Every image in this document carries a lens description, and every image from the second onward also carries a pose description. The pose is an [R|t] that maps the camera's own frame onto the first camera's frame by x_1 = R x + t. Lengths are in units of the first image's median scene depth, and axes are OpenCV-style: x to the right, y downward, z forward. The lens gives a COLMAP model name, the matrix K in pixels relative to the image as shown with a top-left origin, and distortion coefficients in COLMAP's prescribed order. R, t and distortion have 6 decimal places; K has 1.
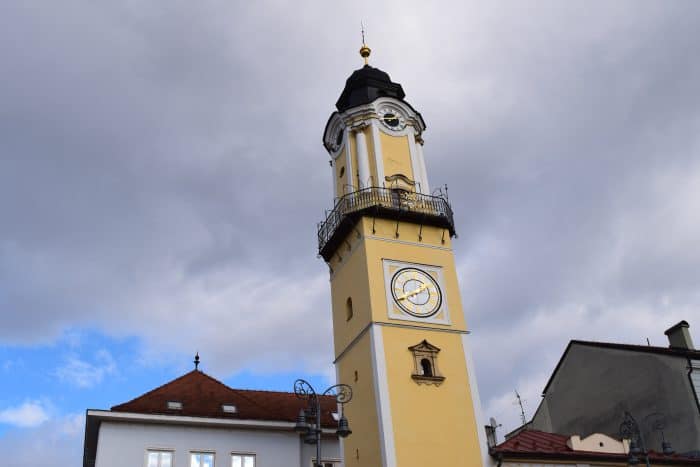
lens RADIAL K [[755.1, 0, 350.0], [0, 755.1, 233.5], [0, 0, 1]] dist [-0.009585, -0.001858]
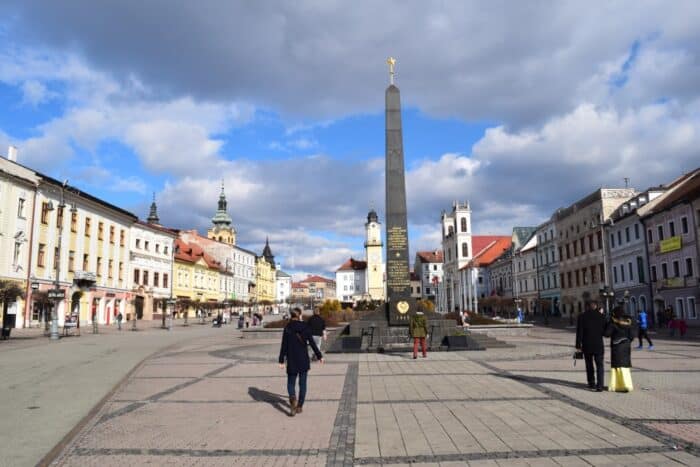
lens RADIAL K [[550.6, 0, 350.0], [0, 550.6, 233.5], [0, 0, 1]] dist [-0.087893, 0.001144]
pose [[0.936701, -0.008051, -0.350038, 1.540513], [0.151749, 0.910295, 0.385144, -1.974675], [0.315537, -0.413883, 0.853896, -3.100562]]
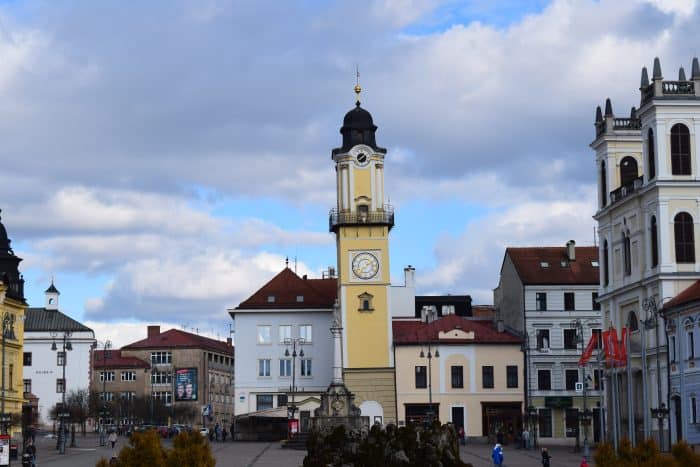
lens RADIAL K [[1596.6, 0, 350.0], [0, 1596.6, 233.5], [0, 0, 1]] dist [0.061506, 0.452604]
pose [[0.949963, 0.005516, -0.312315, 1.308134], [0.127678, 0.905647, 0.404353, -1.643669], [0.285077, -0.423996, 0.859627, -2.528668]]
